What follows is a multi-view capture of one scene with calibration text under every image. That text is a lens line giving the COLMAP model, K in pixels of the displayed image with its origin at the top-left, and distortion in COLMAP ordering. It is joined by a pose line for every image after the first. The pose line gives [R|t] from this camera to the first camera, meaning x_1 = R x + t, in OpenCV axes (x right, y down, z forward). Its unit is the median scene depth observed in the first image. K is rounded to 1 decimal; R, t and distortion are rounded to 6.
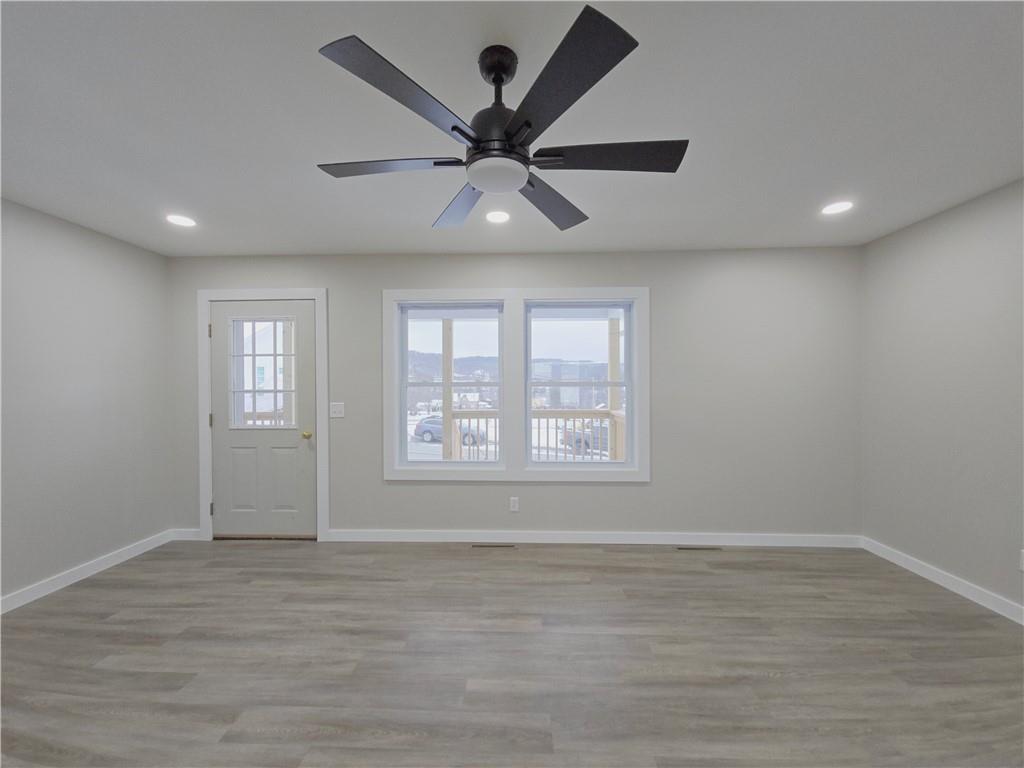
lens RADIAL K [[415.7, 0, 507.7], [0, 415.7, 388.0], [0, 0, 1]] dist [0.003972, -0.004937]
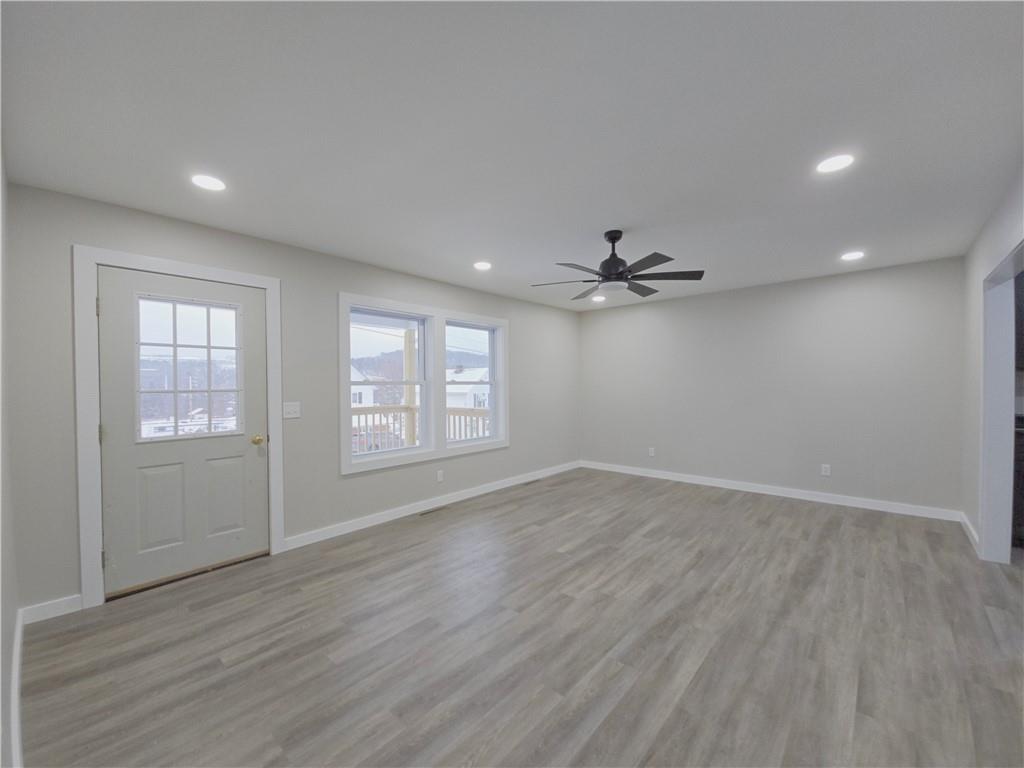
lens RADIAL K [[415.7, 0, 507.7], [0, 415.7, 388.0], [0, 0, 1]] dist [0.003972, -0.004937]
pose [[0.637481, -0.009337, 0.770409, -0.881544], [0.009398, 0.999946, 0.004343, 0.003242], [-0.770409, 0.004471, 0.637535, 0.019056]]
